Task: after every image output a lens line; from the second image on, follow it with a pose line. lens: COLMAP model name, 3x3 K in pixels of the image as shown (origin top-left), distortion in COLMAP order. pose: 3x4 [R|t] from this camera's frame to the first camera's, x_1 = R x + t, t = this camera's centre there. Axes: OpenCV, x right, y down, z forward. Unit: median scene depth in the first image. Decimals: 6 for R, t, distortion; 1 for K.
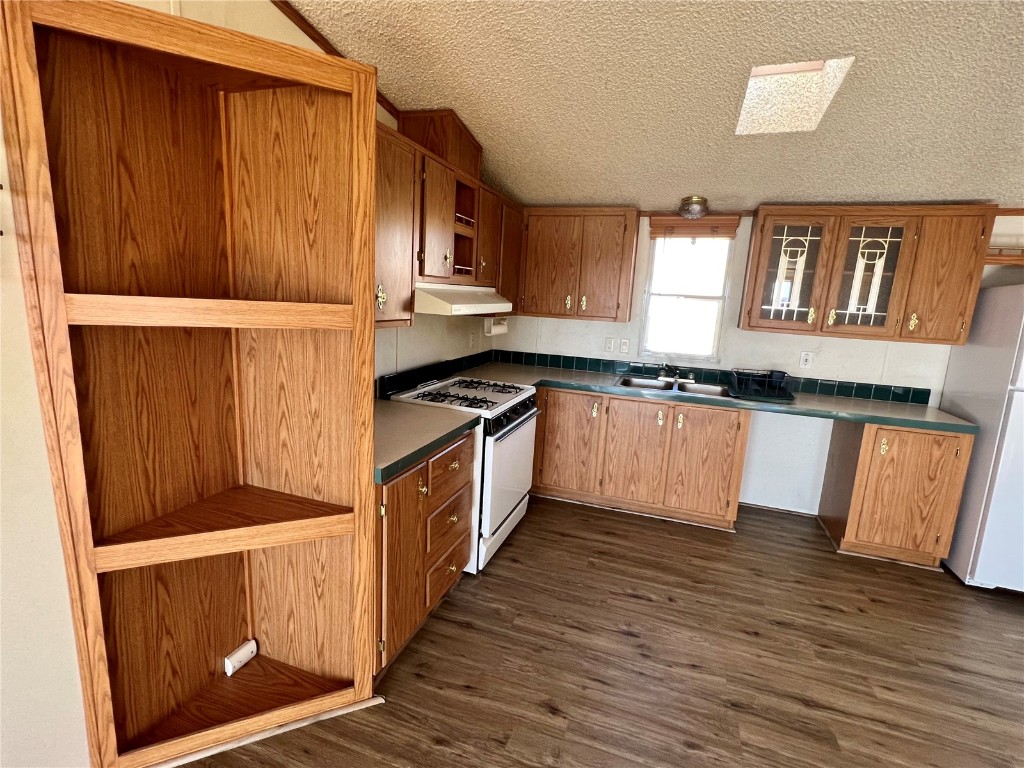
lens RADIAL K [[488.8, 0, 512.3], [0, 488.8, 387.2], [0, 0, 1]] dist [0.004639, -0.001323]
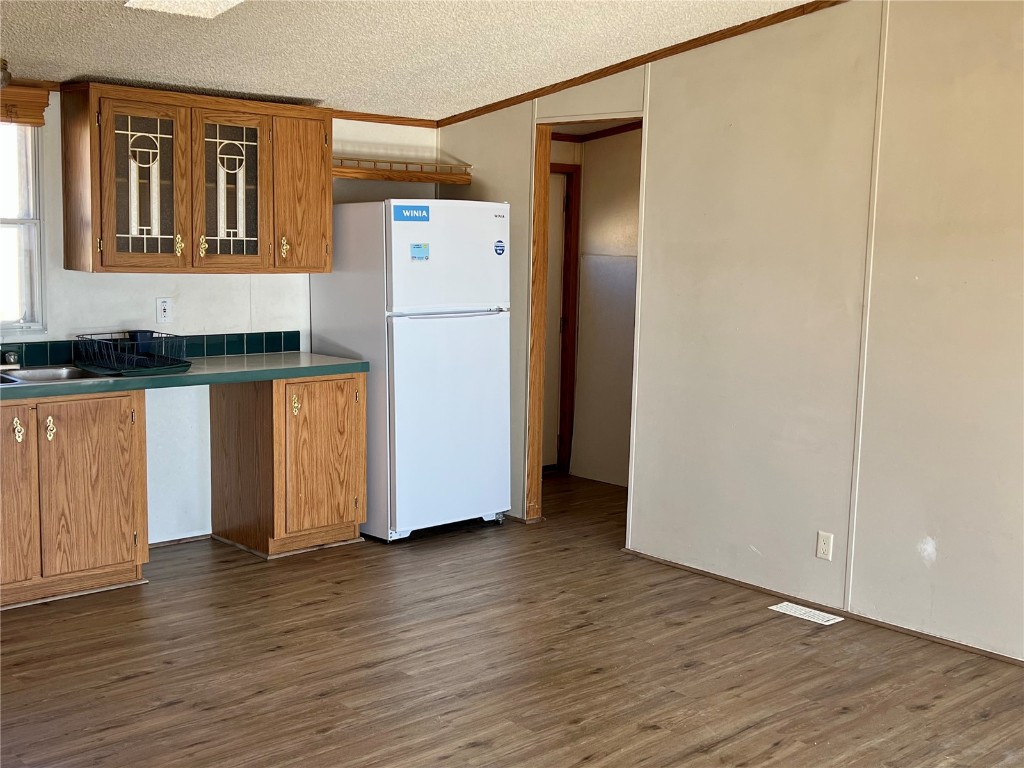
lens RADIAL K [[1209.5, 0, 534.1], [0, 1209.5, 390.8], [0, 0, 1]] dist [0.071738, 0.000000]
pose [[0.460675, -0.156357, 0.873688, -0.765072], [0.165810, 0.982192, 0.088347, -0.011224], [-0.871944, 0.104166, 0.478397, -0.277816]]
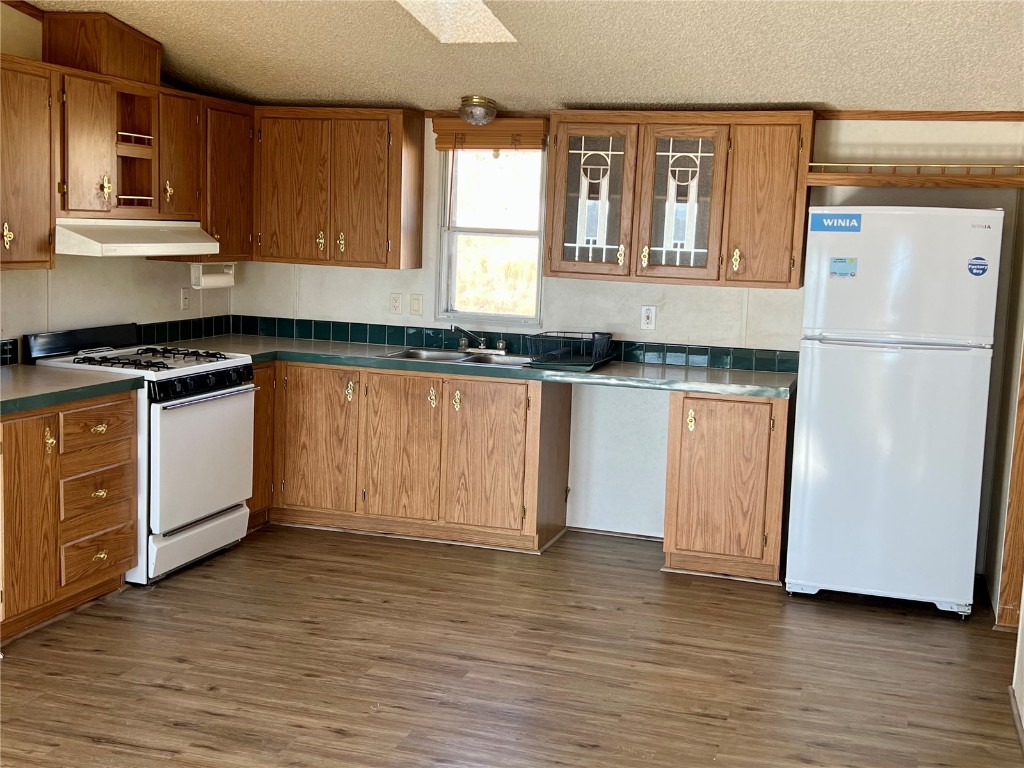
lens RADIAL K [[1209.5, 0, 517.3], [0, 1209.5, 381.3], [0, 0, 1]] dist [0.071738, 0.000000]
pose [[0.999420, -0.017713, 0.029067, 0.419219], [0.019468, 0.997933, -0.061250, 0.168435], [-0.027922, 0.061780, 0.997699, -0.885757]]
